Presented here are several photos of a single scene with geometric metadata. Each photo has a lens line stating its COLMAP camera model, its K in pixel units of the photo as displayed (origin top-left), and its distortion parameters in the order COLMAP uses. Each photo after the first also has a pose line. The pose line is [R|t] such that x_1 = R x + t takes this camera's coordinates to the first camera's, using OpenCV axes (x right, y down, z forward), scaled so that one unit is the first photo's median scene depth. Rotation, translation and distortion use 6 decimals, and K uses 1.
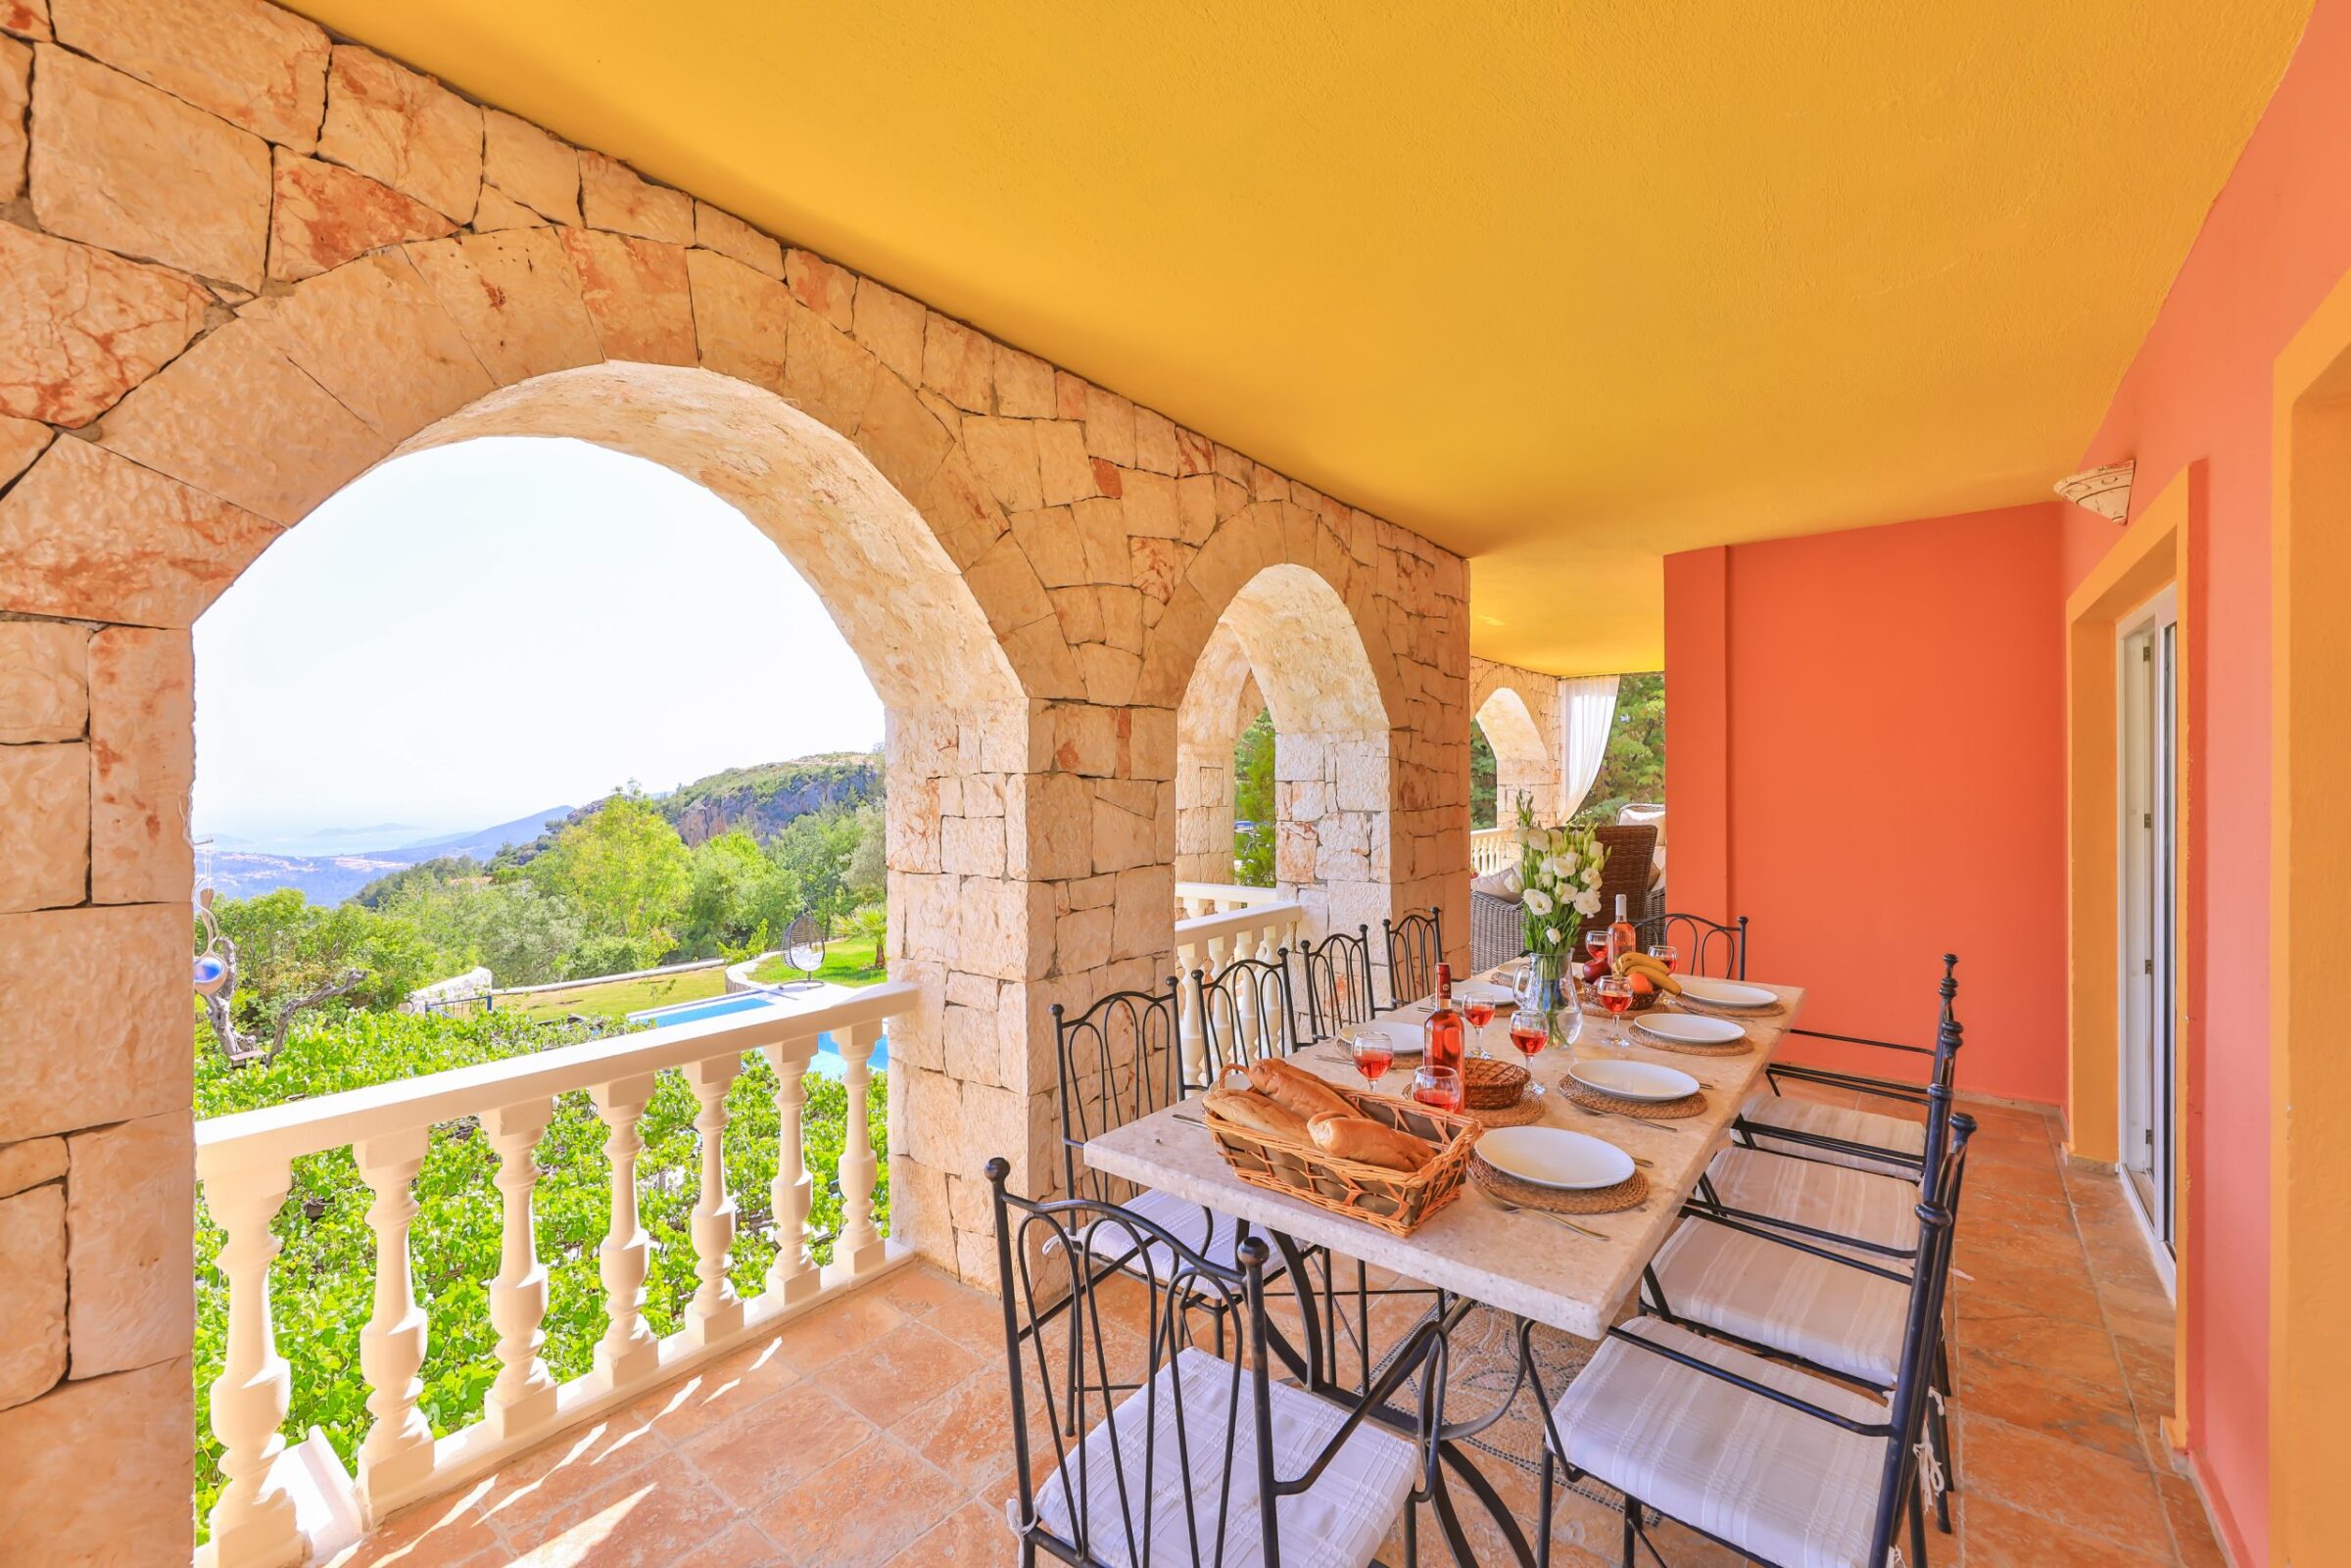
lens RADIAL K [[957.9, 0, 1179.1], [0, 957.9, 776.5], [0, 0, 1]] dist [-0.000011, -0.000154]
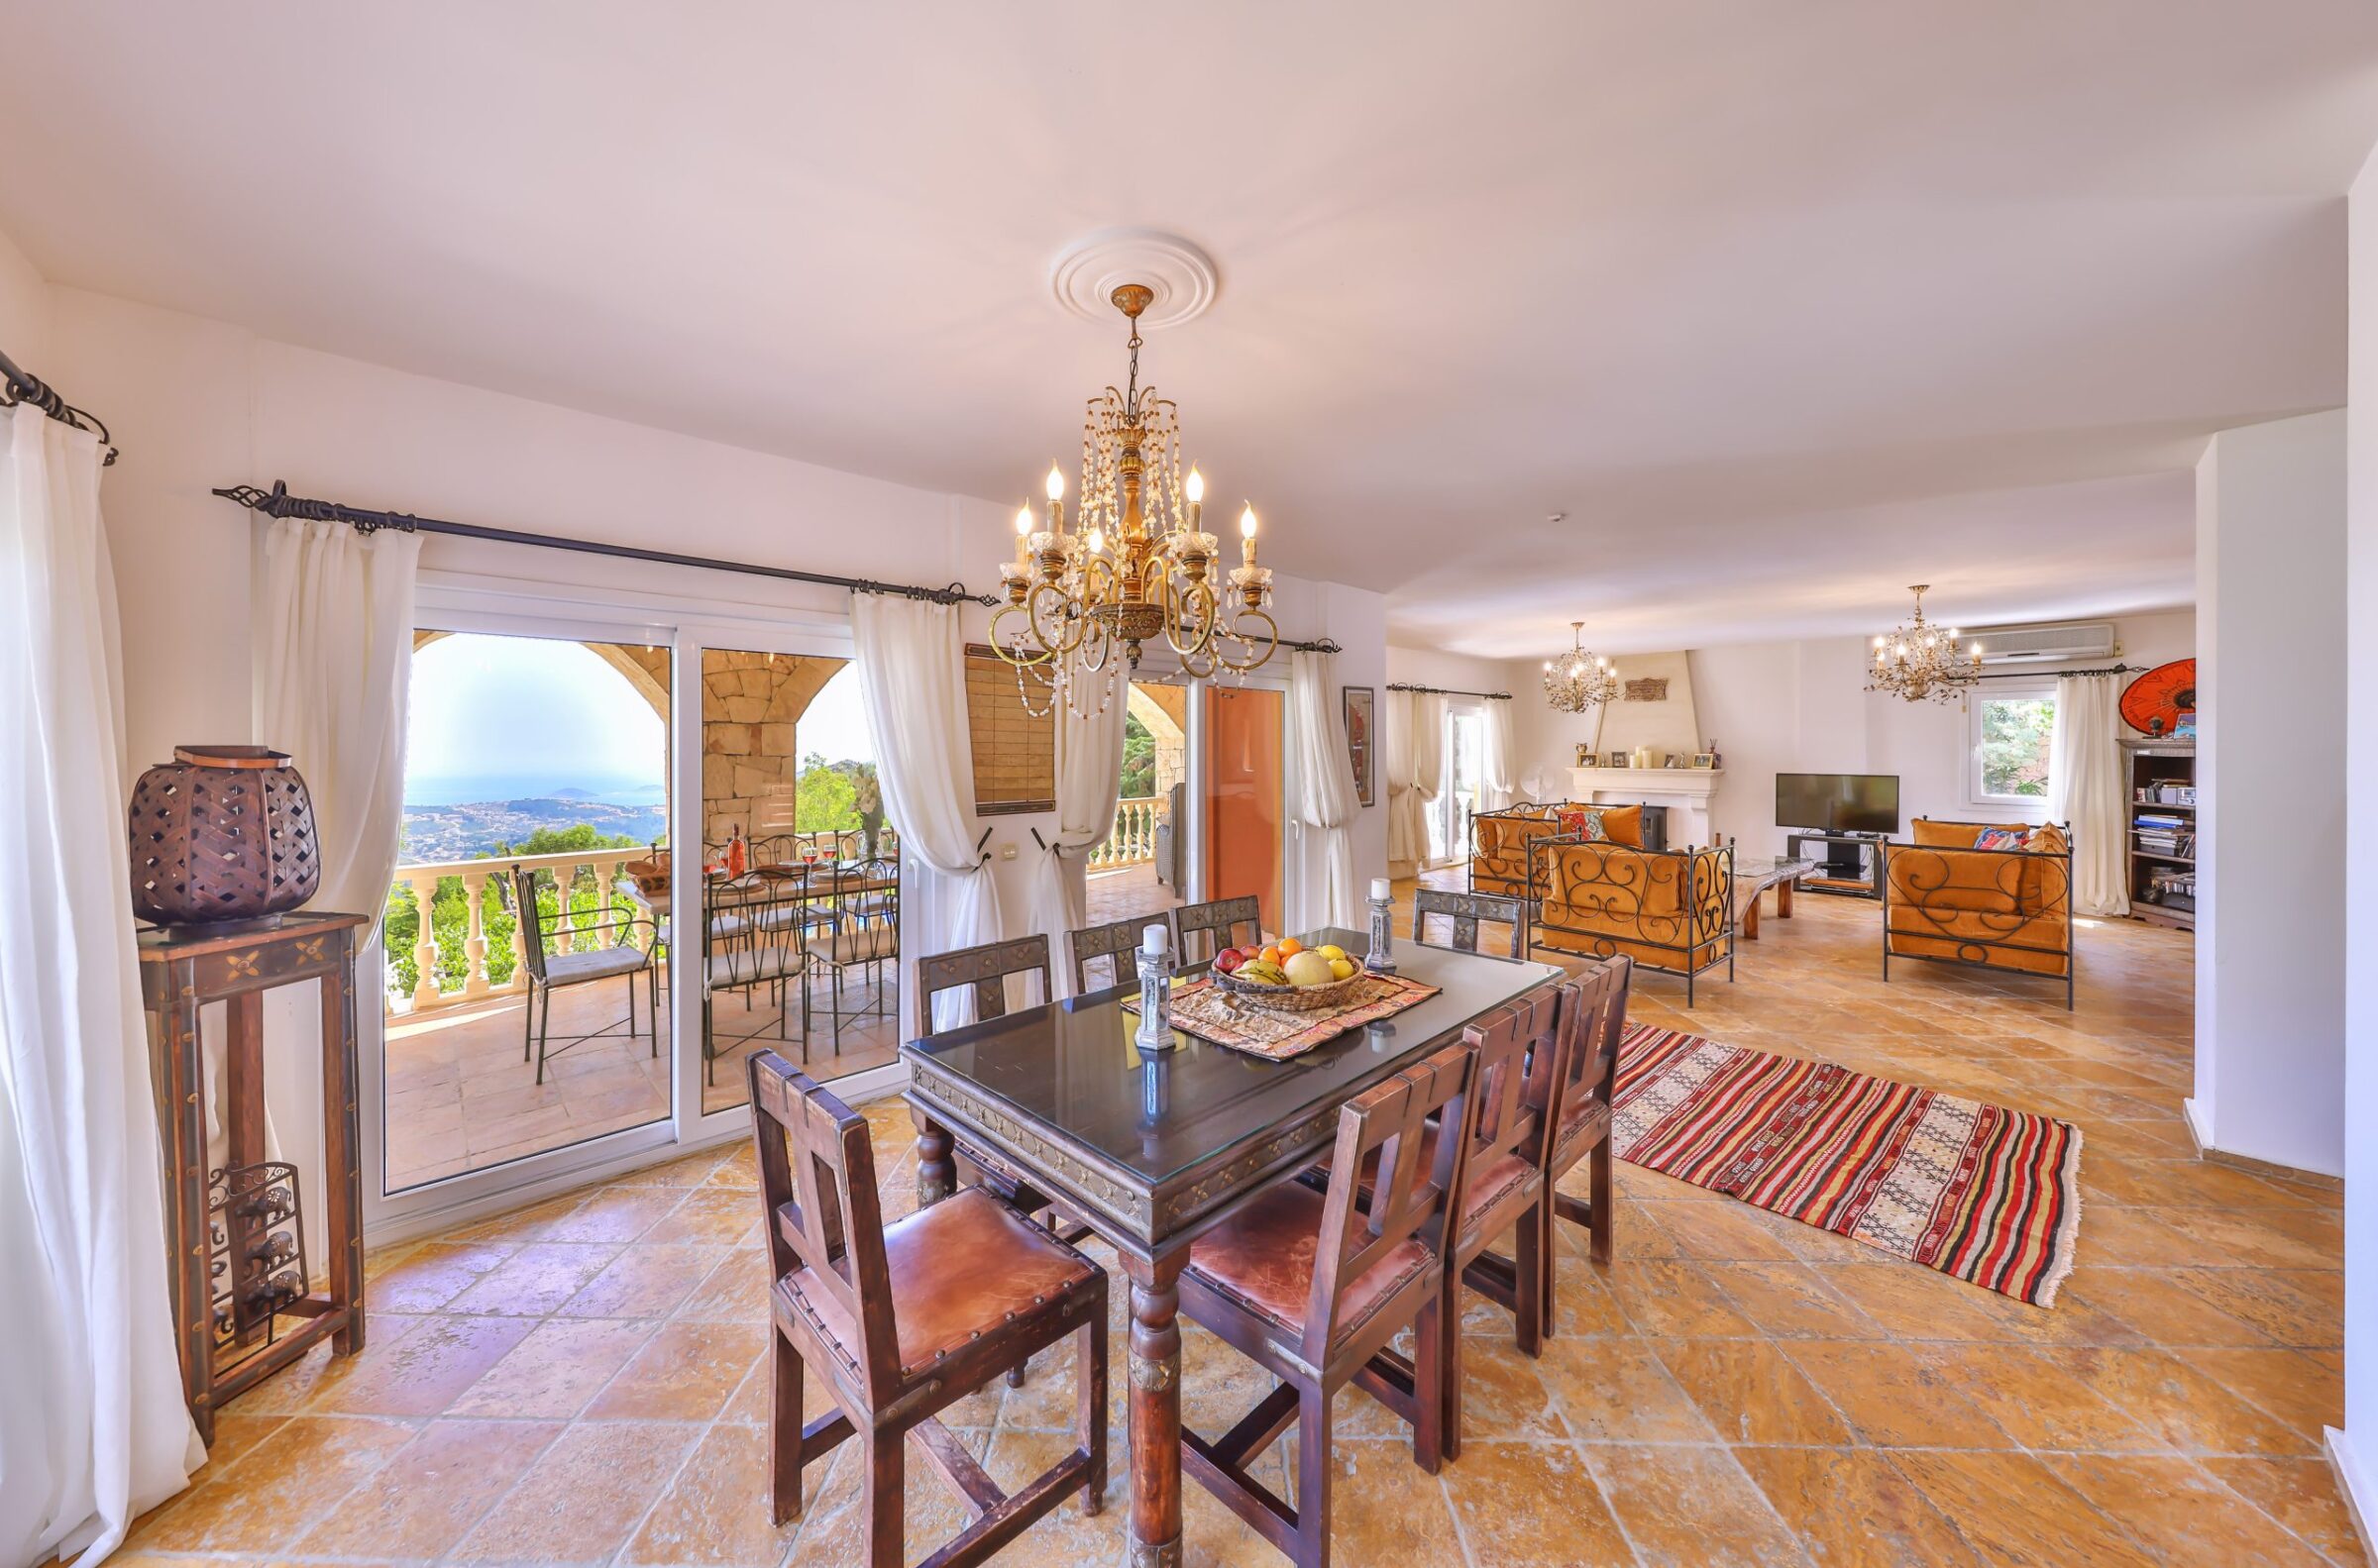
lens RADIAL K [[801.3, 0, 1177.4], [0, 801.3, 748.7], [0, 0, 1]] dist [-0.000502, -0.000017]
pose [[0.990031, 0.001149, -0.140844, 1.423177], [-0.000776, 0.999996, 0.002706, -0.023074], [0.140846, -0.002569, 0.990028, -0.859909]]
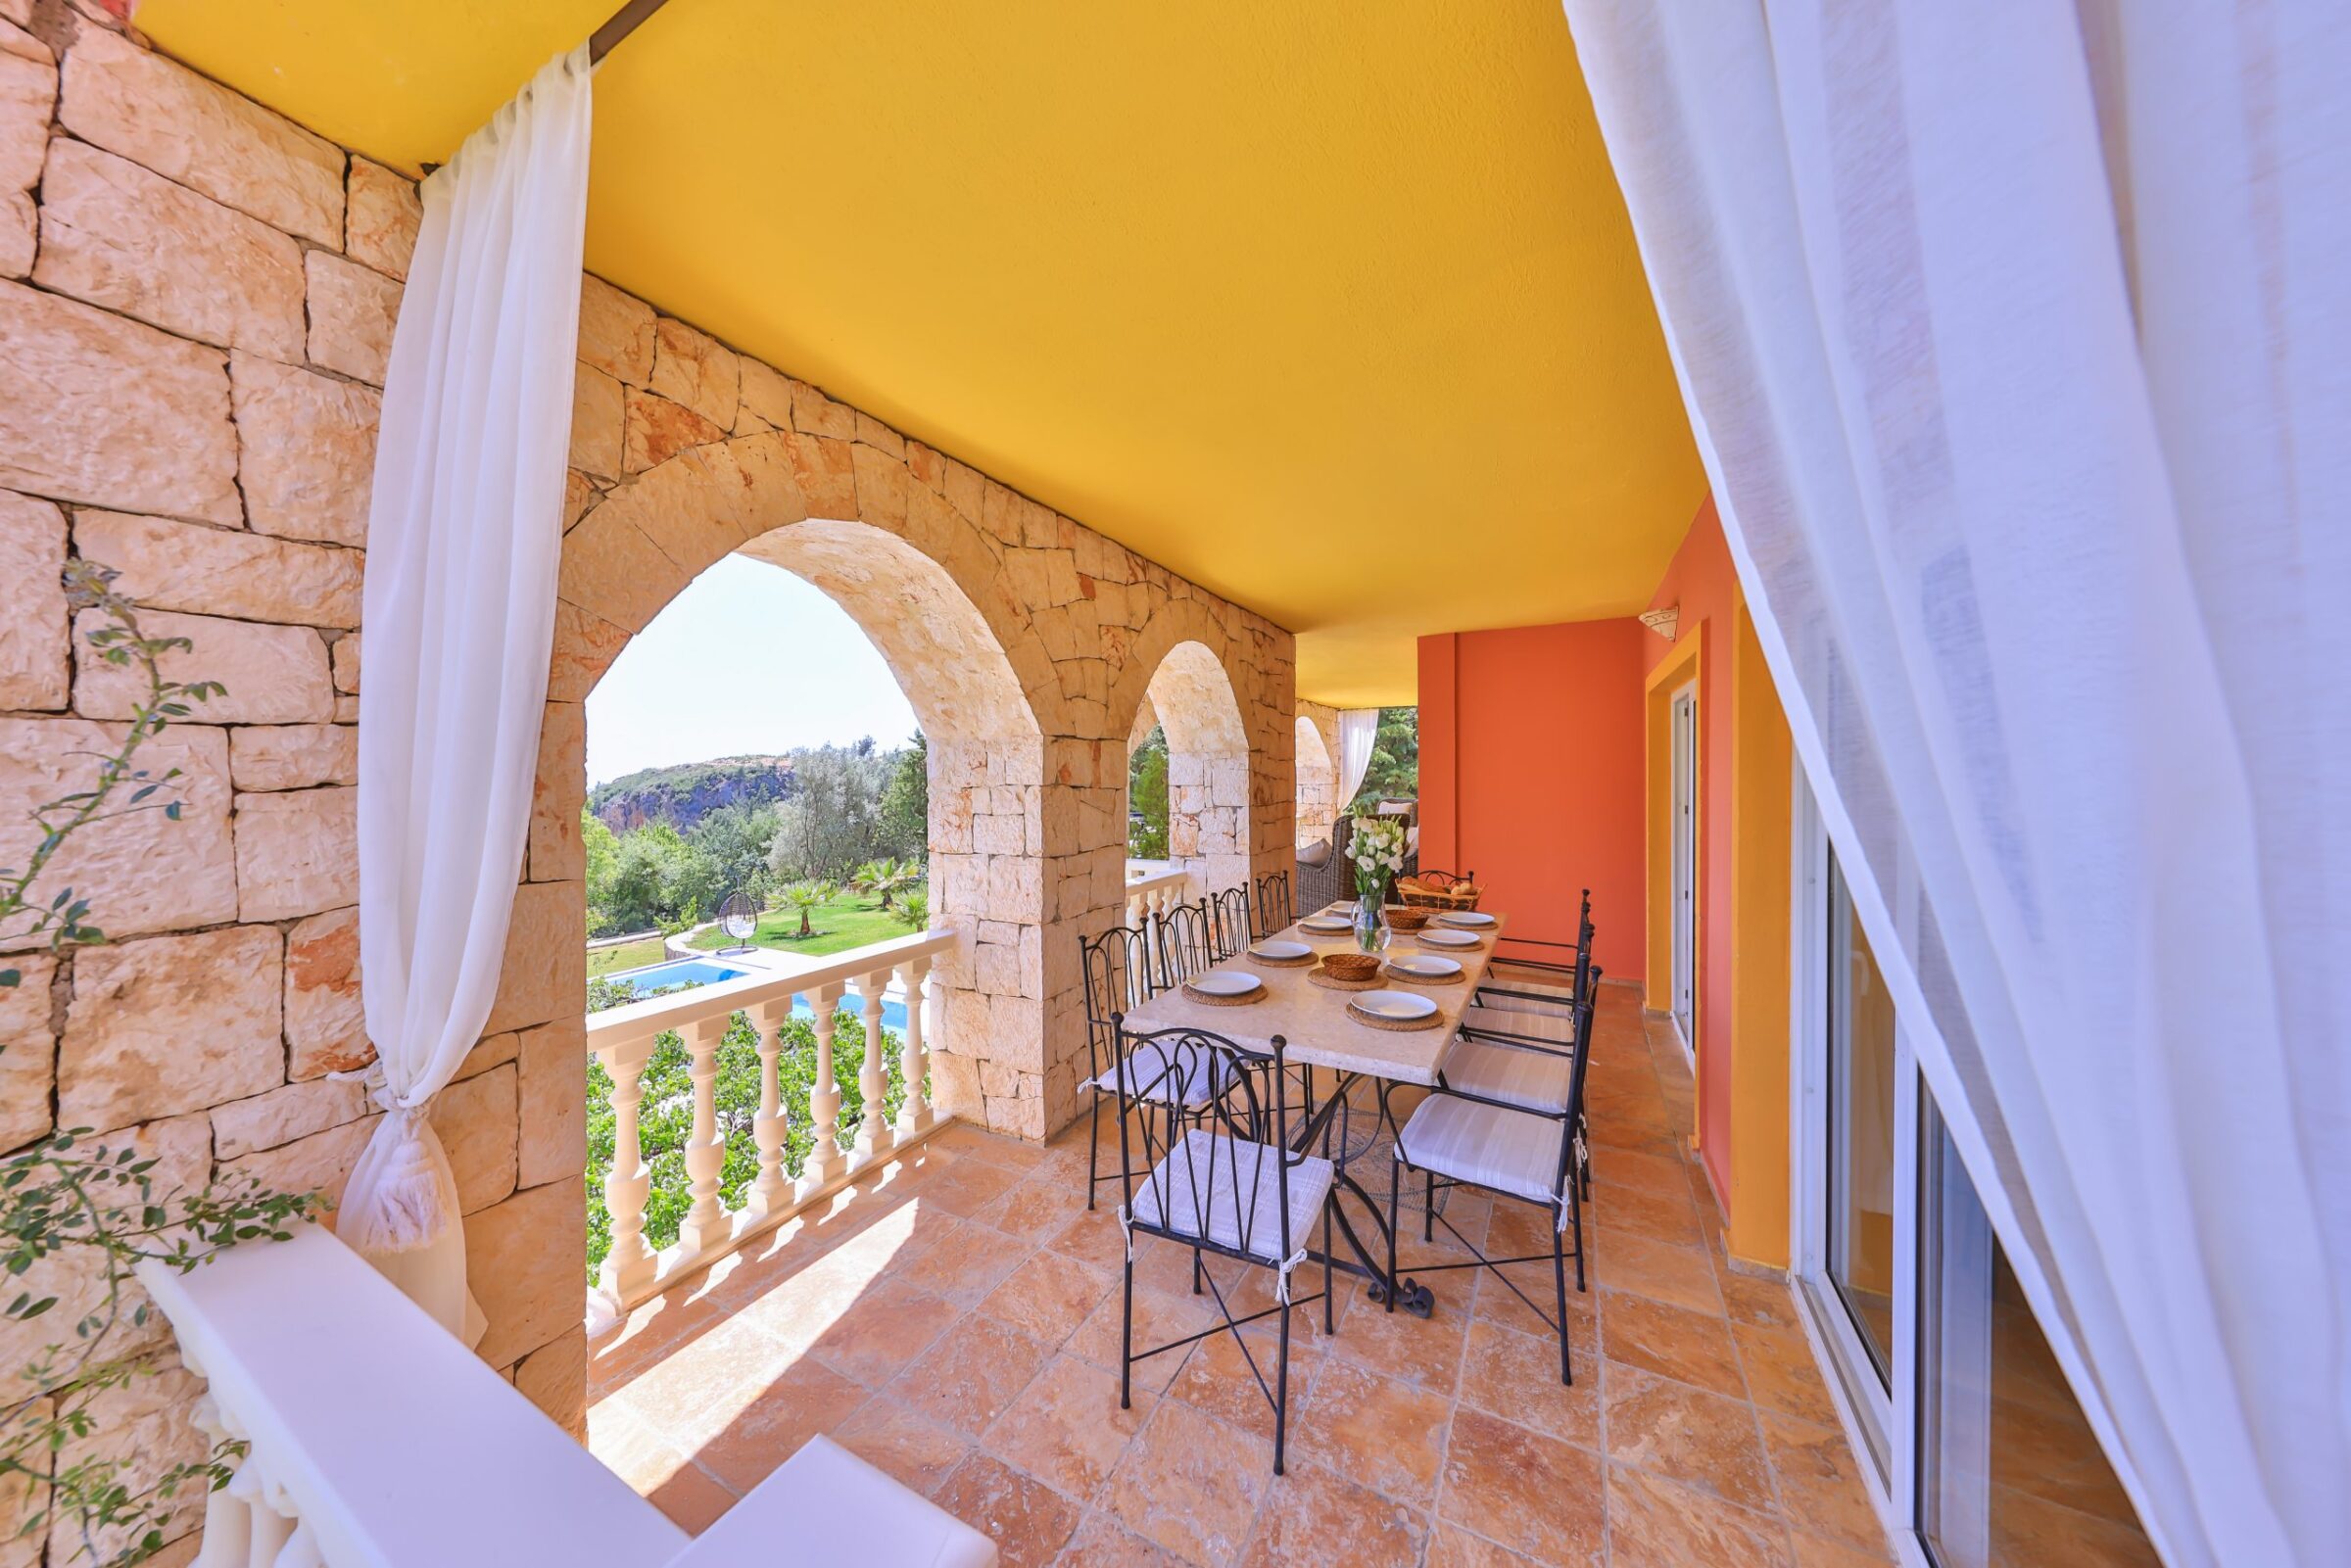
lens RADIAL K [[742.9, 0, 1179.6], [0, 742.9, 777.1], [0, 0, 1]] dist [-0.000433, -0.000004]
pose [[0.983114, -0.000103, 0.182993, -0.172735], [-0.000269, 0.999998, 0.002009, -0.020384], [-0.182993, -0.002024, 0.983112, -0.196415]]
